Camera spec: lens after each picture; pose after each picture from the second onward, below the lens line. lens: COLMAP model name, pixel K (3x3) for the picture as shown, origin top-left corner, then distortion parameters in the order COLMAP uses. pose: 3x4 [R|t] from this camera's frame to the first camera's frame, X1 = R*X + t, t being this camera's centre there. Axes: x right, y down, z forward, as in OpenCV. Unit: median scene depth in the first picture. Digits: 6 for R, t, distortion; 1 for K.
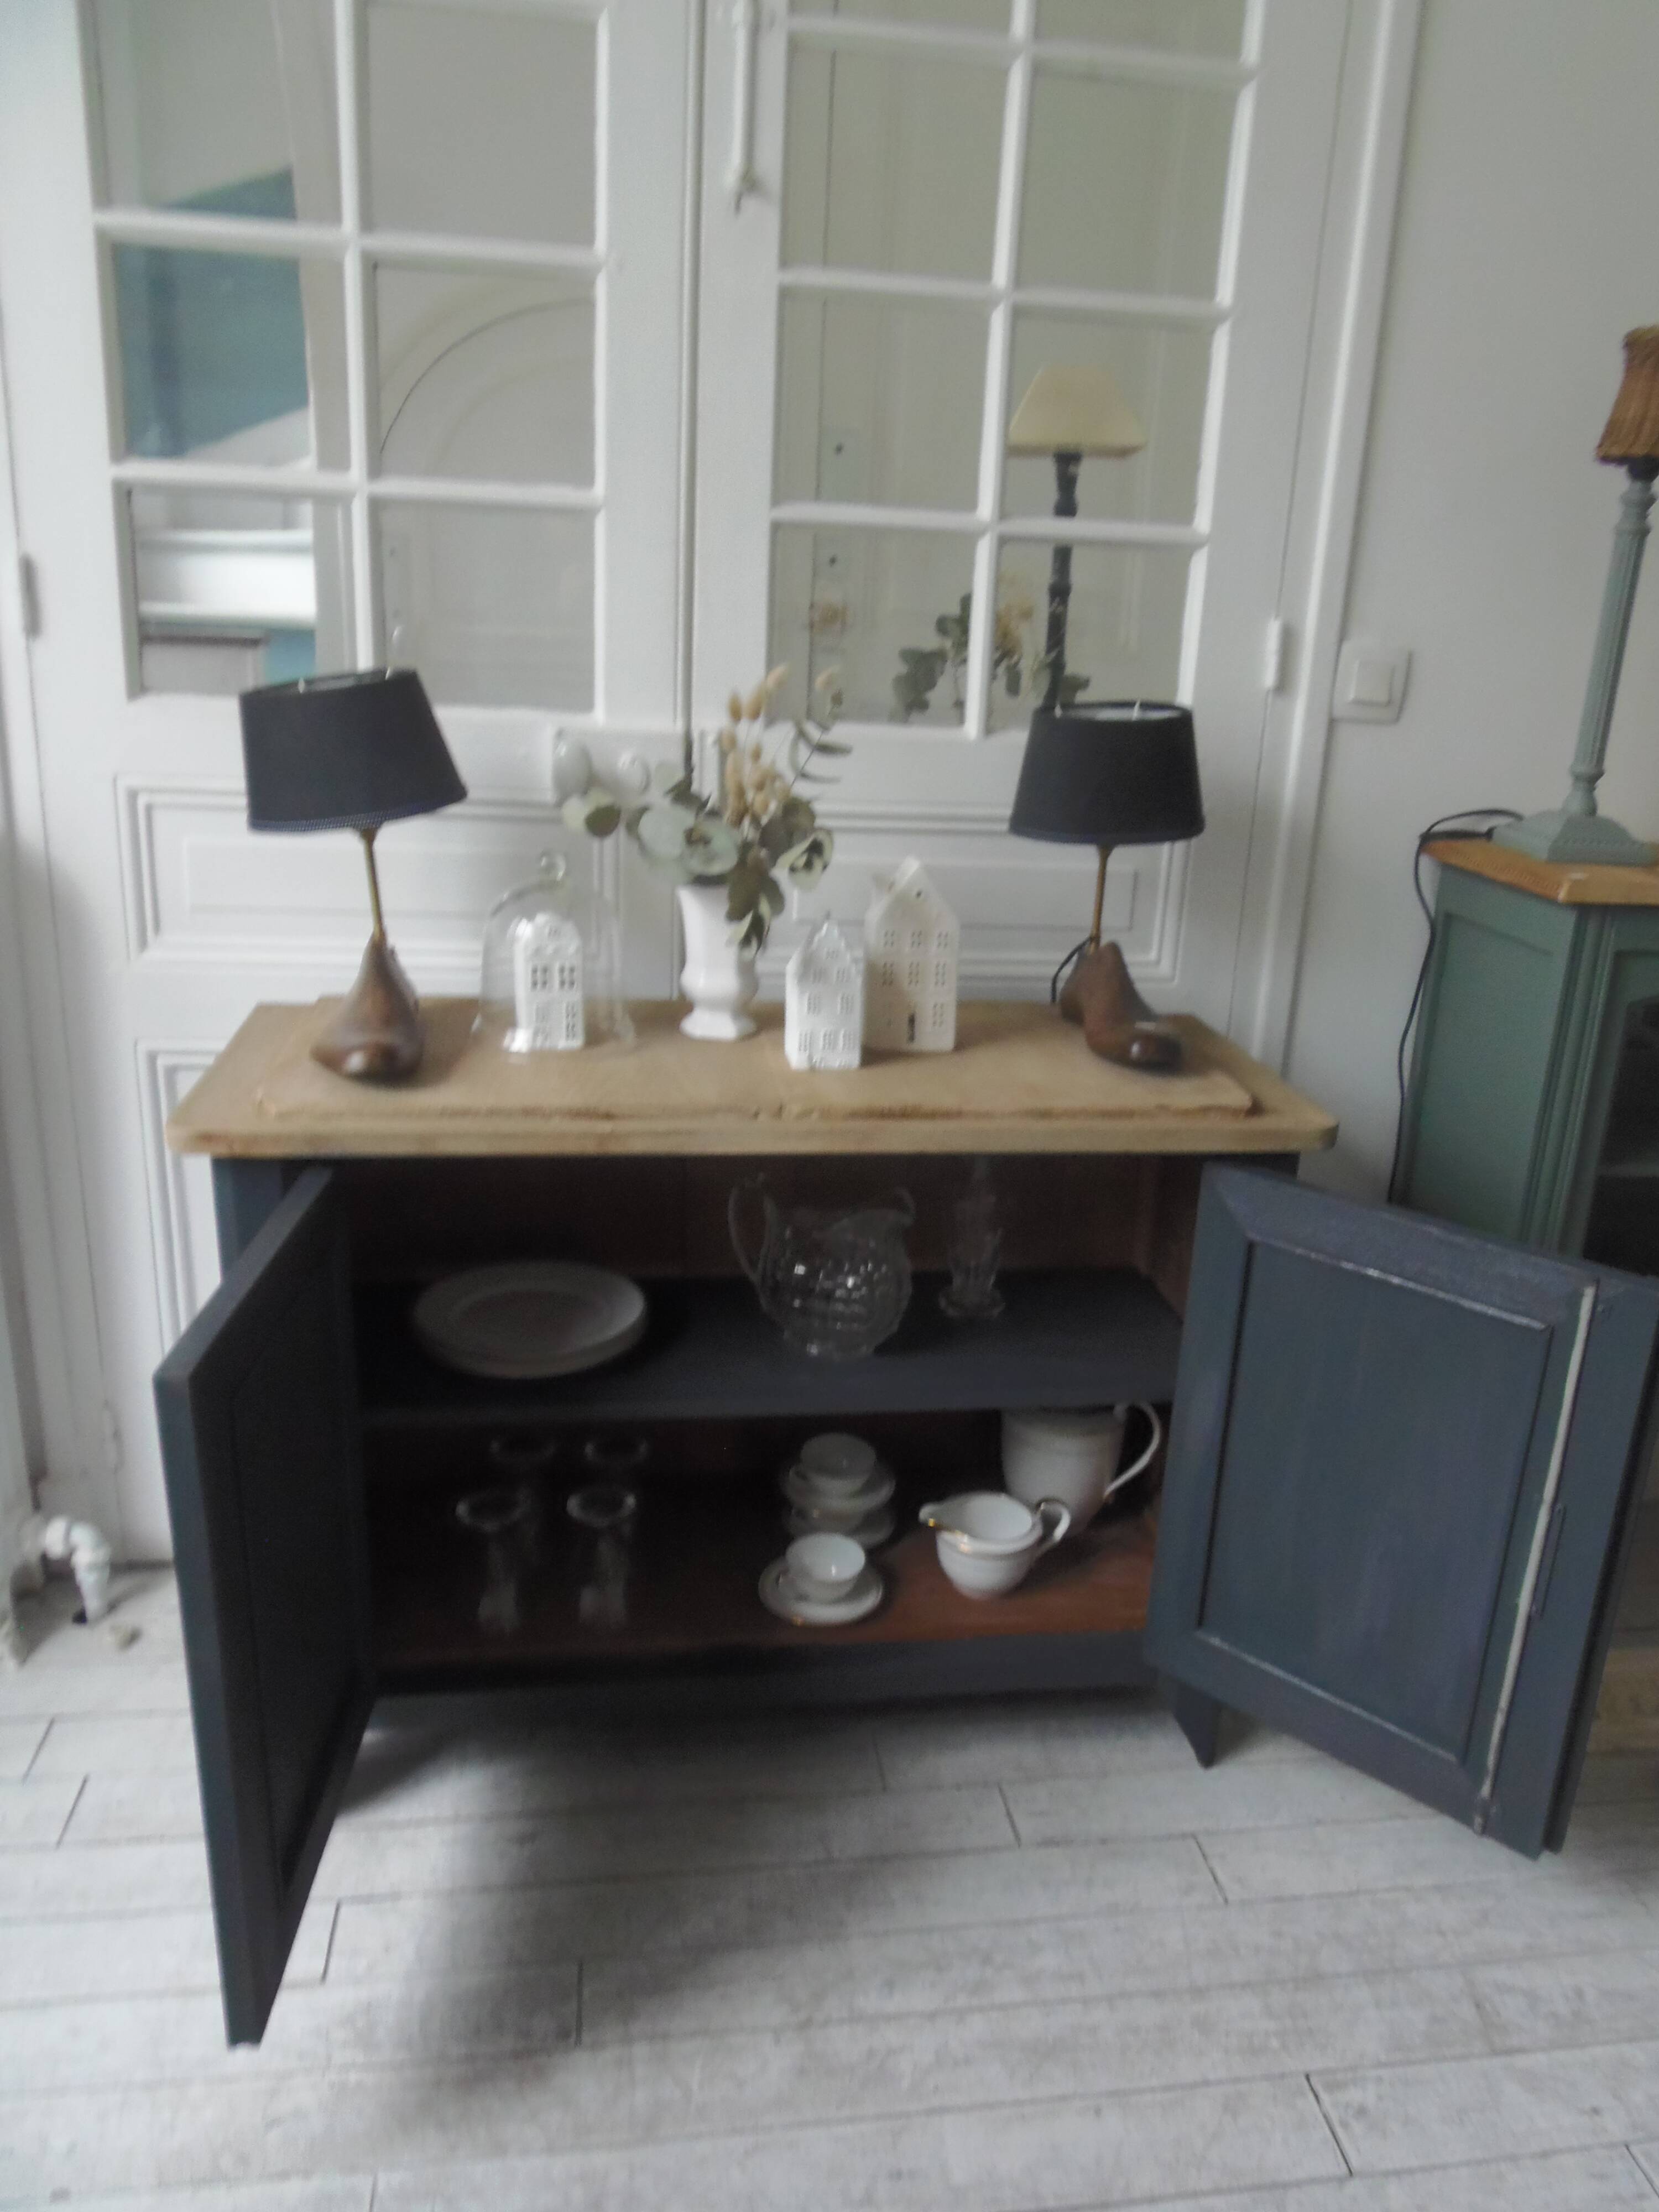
lens RADIAL K [[1589.2, 0, 883.7], [0, 1589.2, 1116.0], [0, 0, 1]] dist [0.001020, -0.021476]
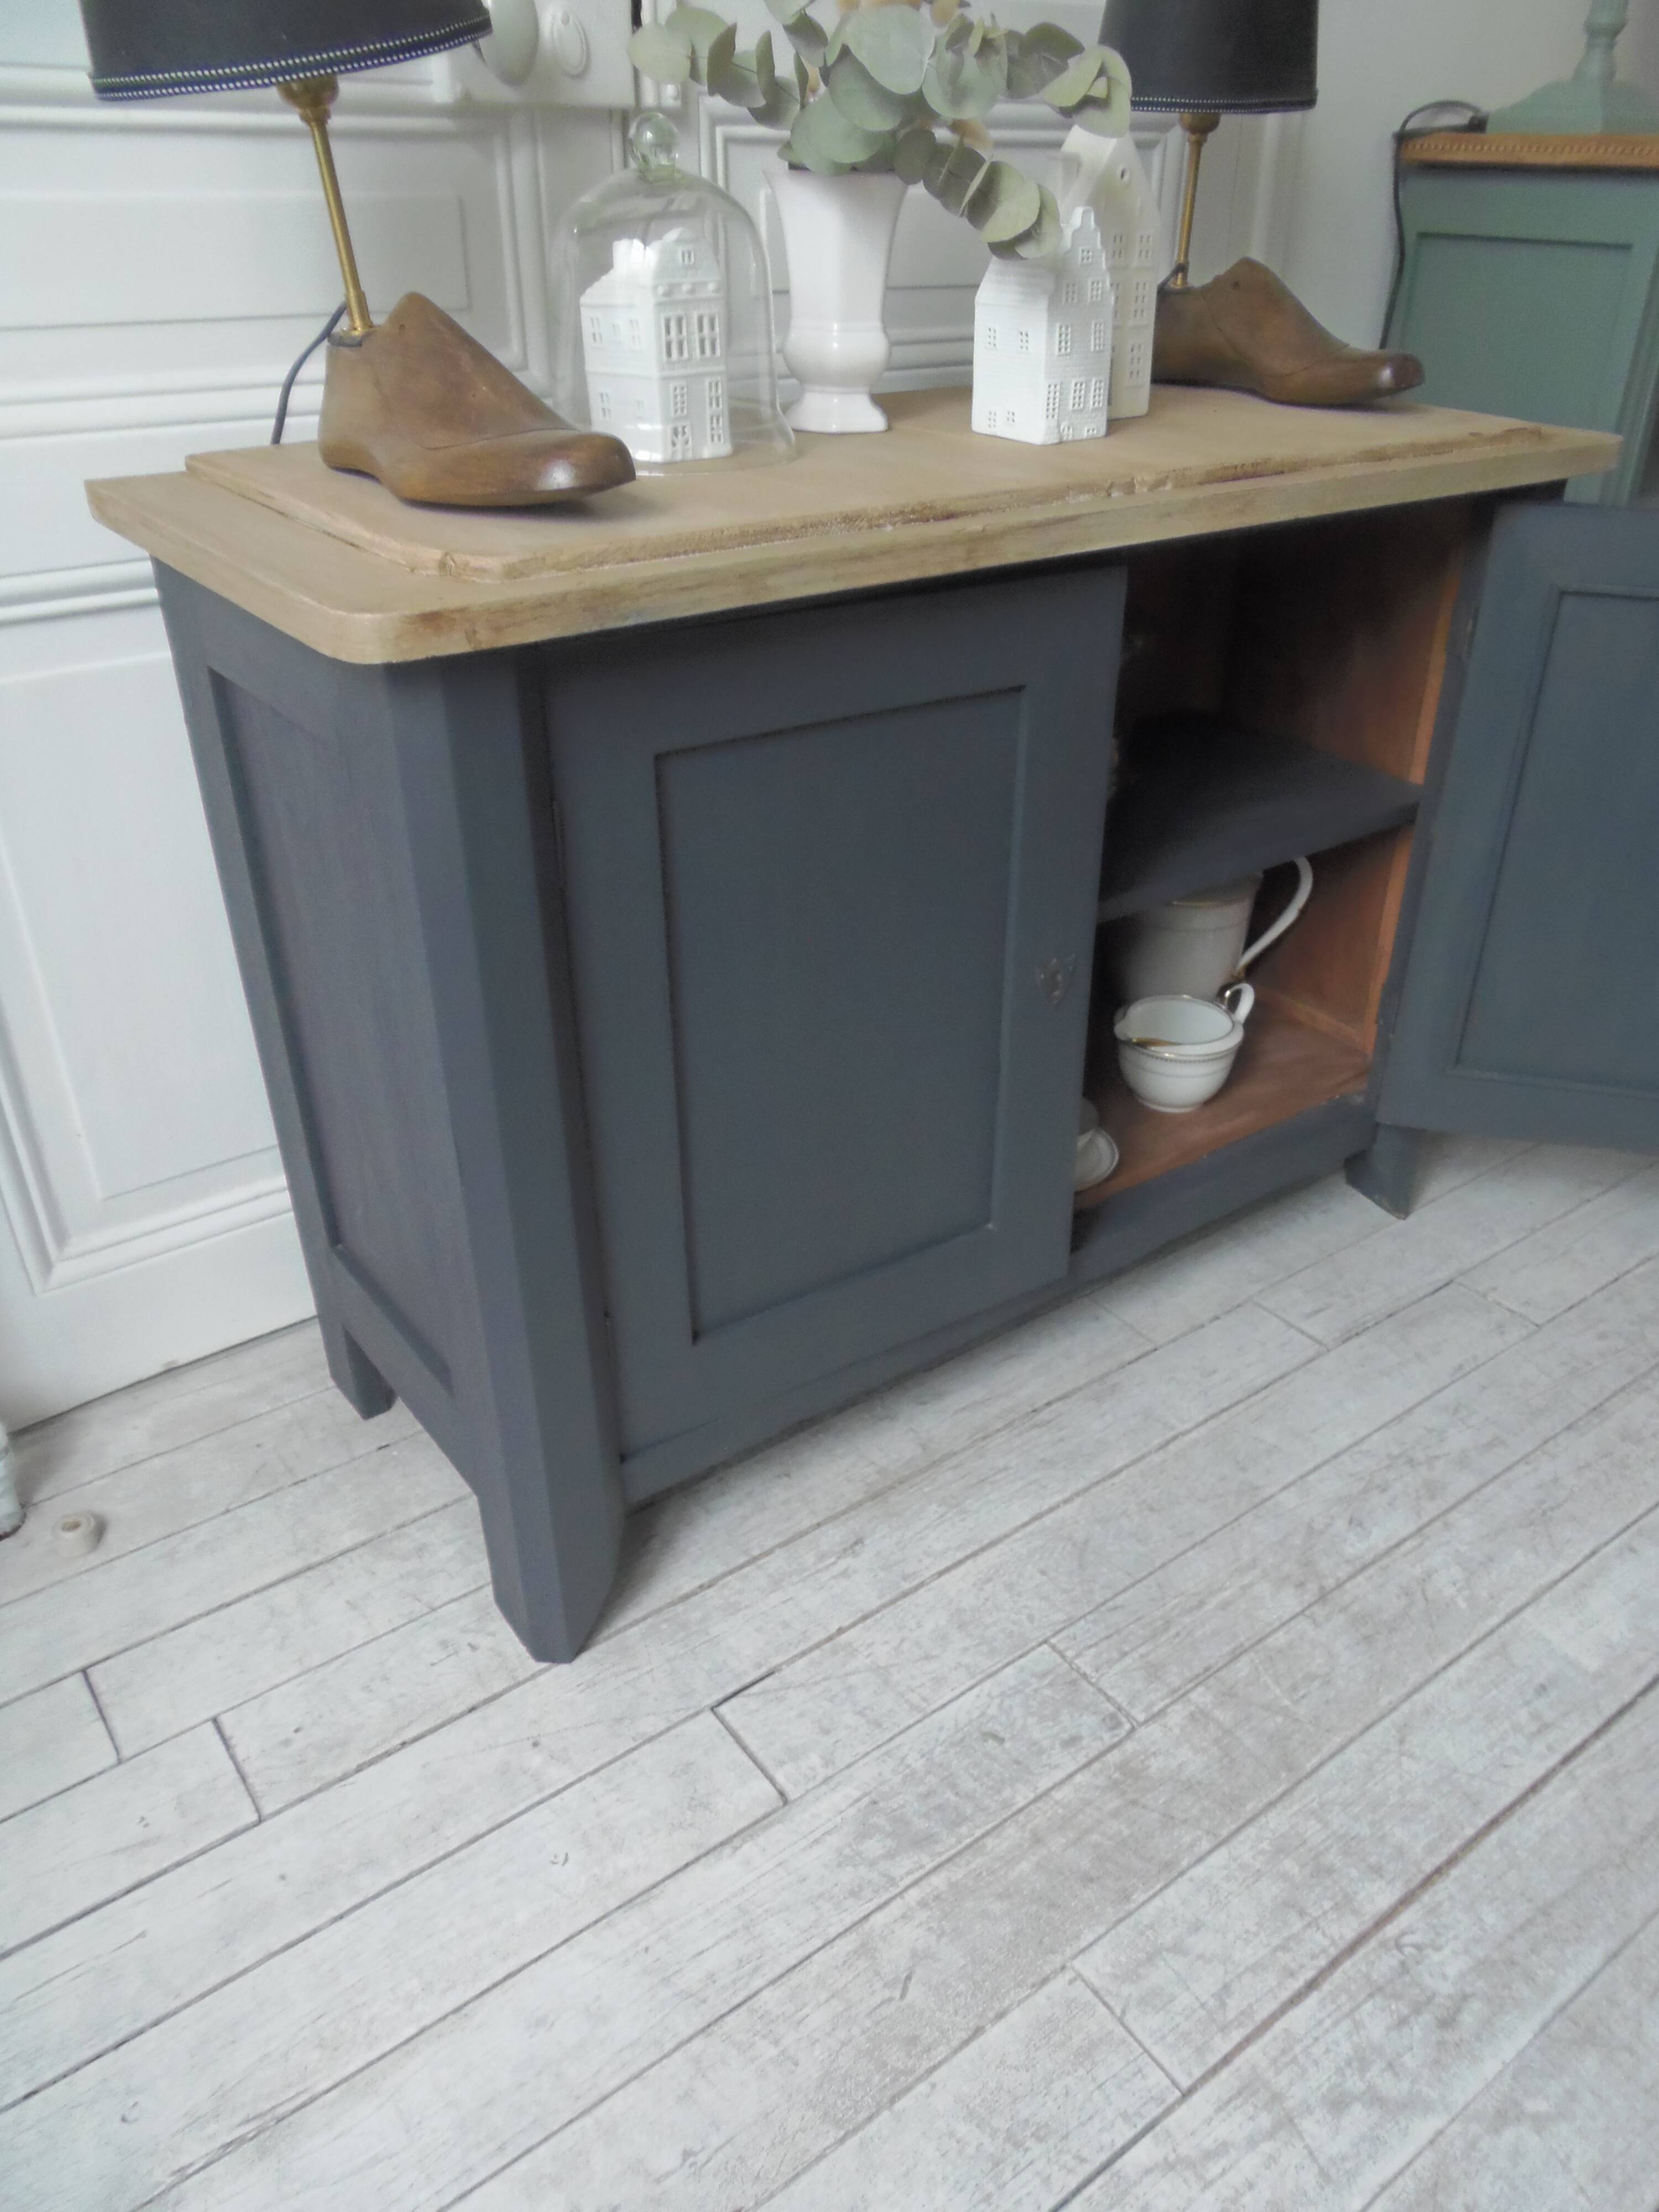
lens RADIAL K [[1605.0, 0, 873.1], [0, 1605.0, 1122.1], [0, 0, 1]] dist [-0.007086, -0.006123]
pose [[0.884029, -0.273738, 0.378892, -0.442606], [0.172903, 0.944590, 0.279022, 0.039825], [-0.434277, -0.181152, 0.882376, 0.328004]]
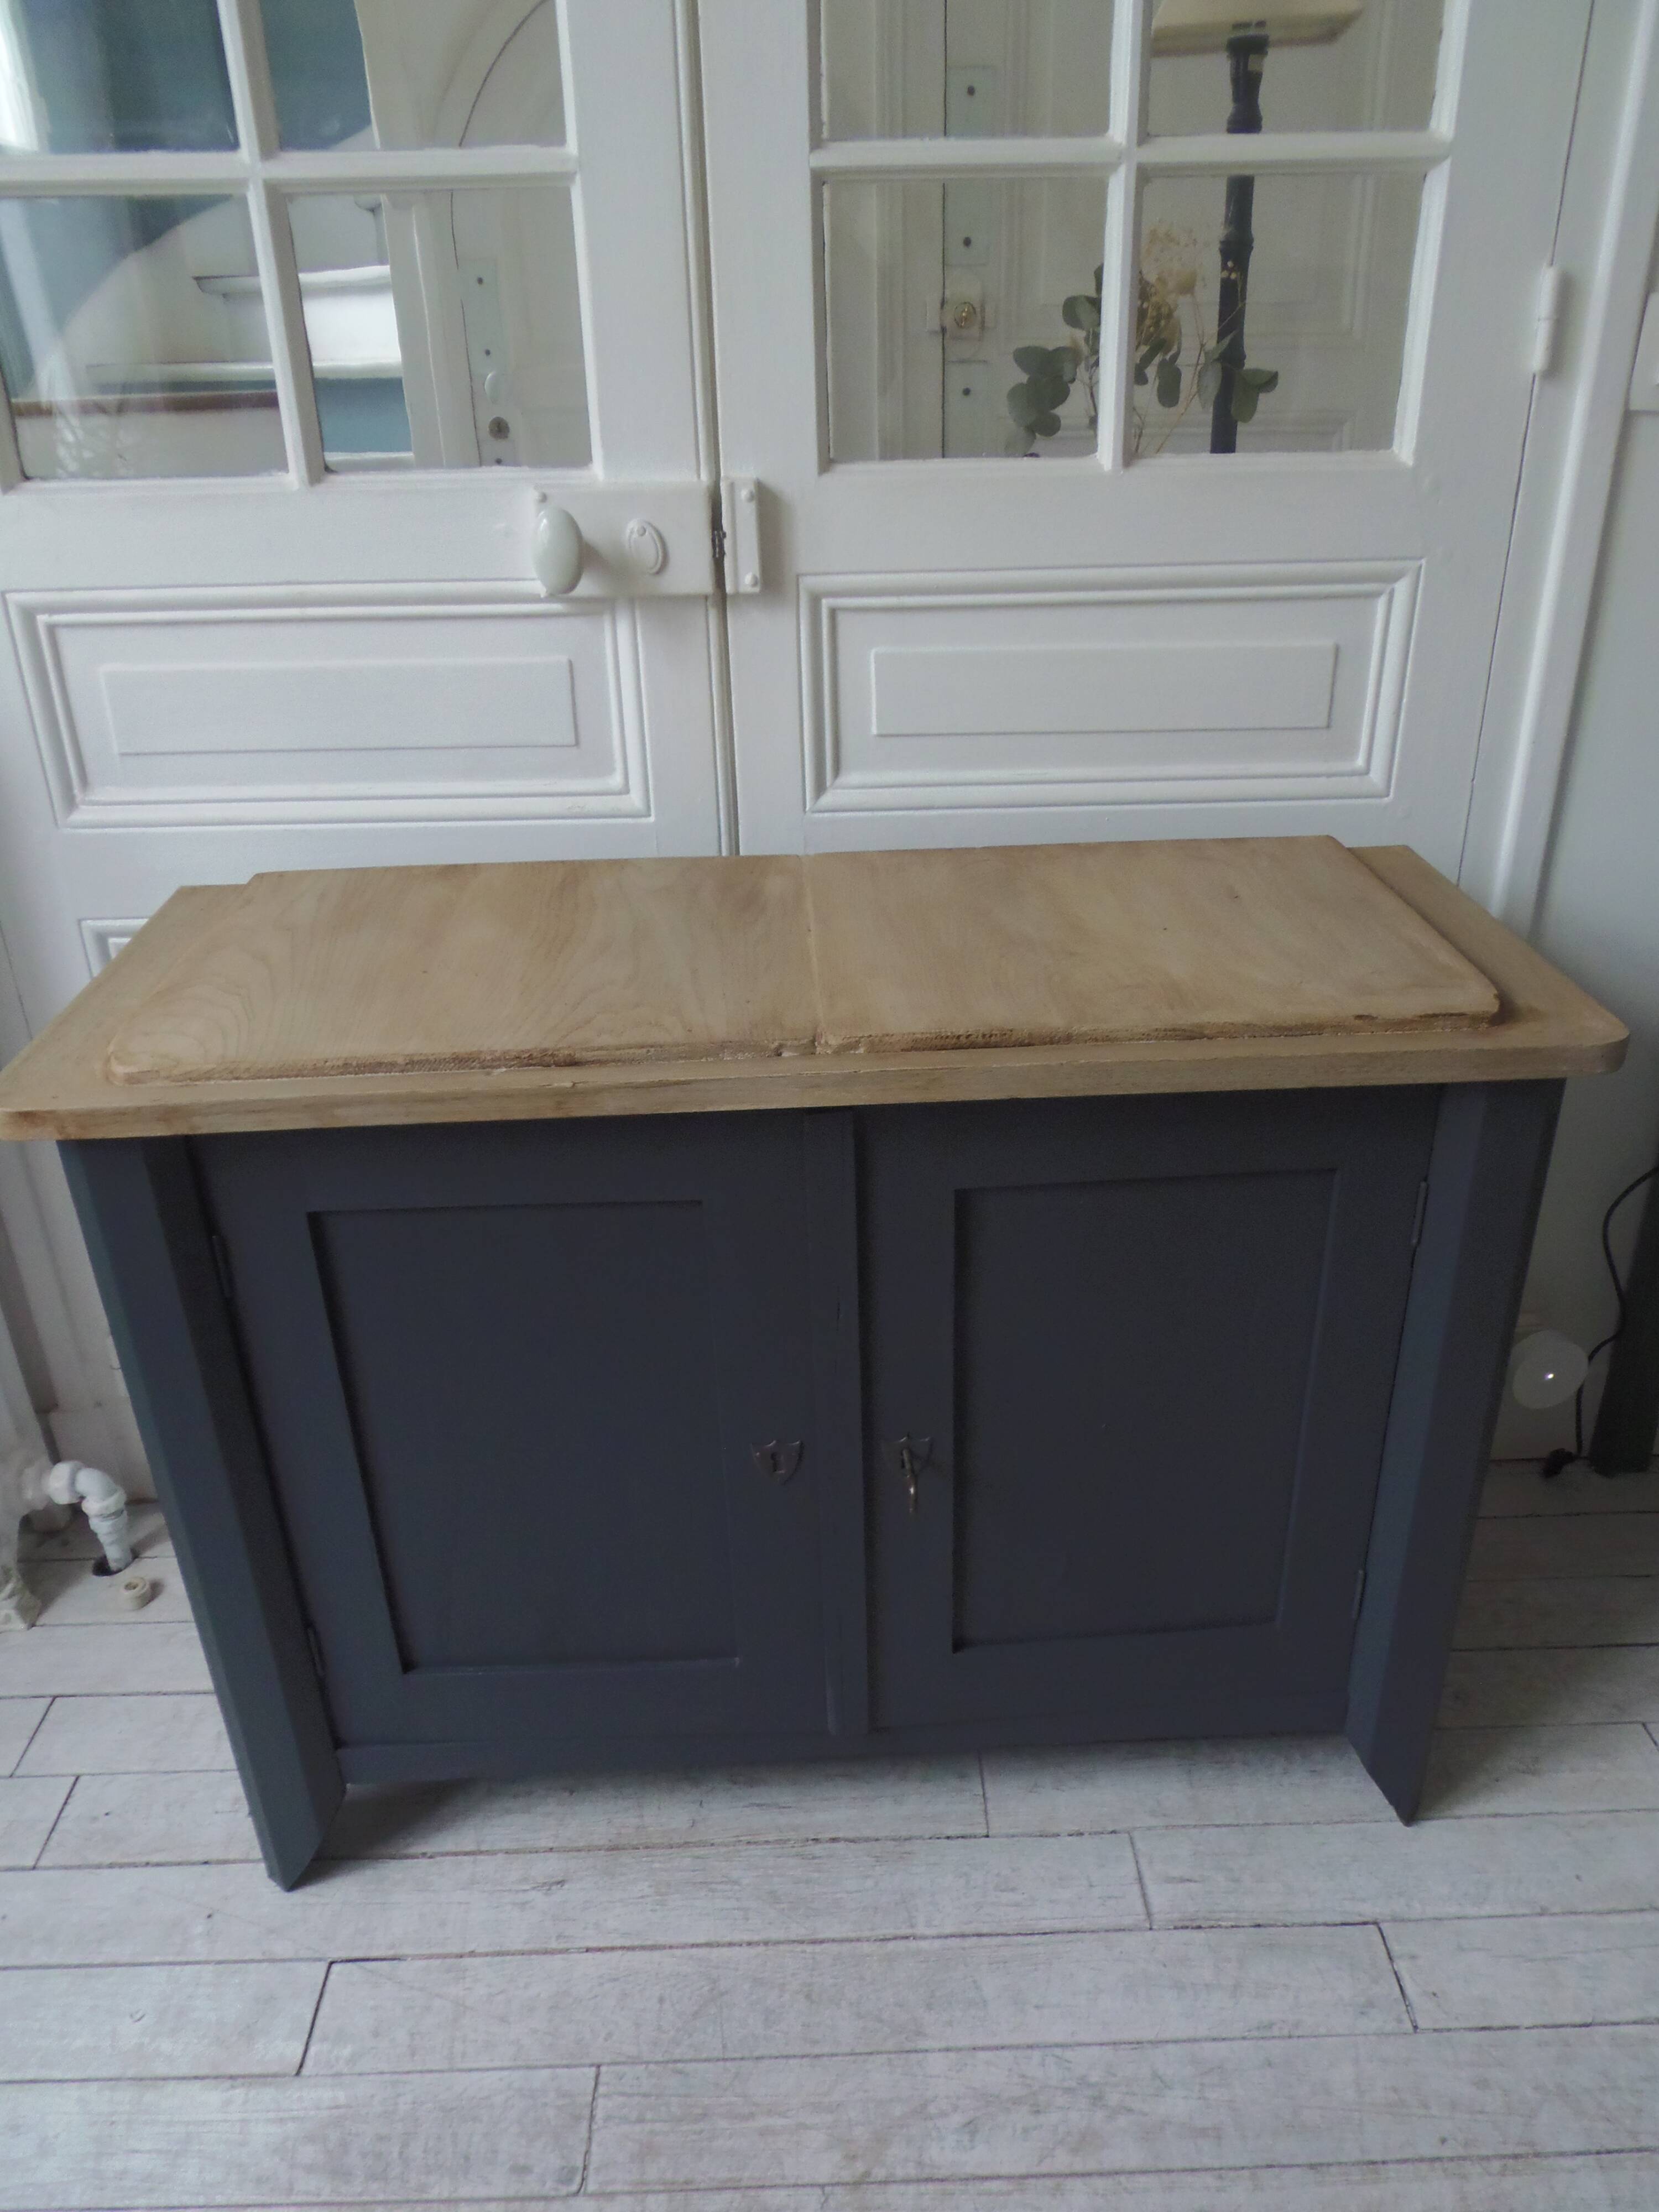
lens RADIAL K [[1589.2, 0, 866.4], [0, 1589.2, 1125.8], [0, 0, 1]] dist [0.001020, -0.021476]
pose [[0.989364, -0.001544, -0.145451, 0.059589], [0.024342, 0.987600, 0.155092, -0.065035], [0.143408, -0.156983, 0.977134, 0.257350]]
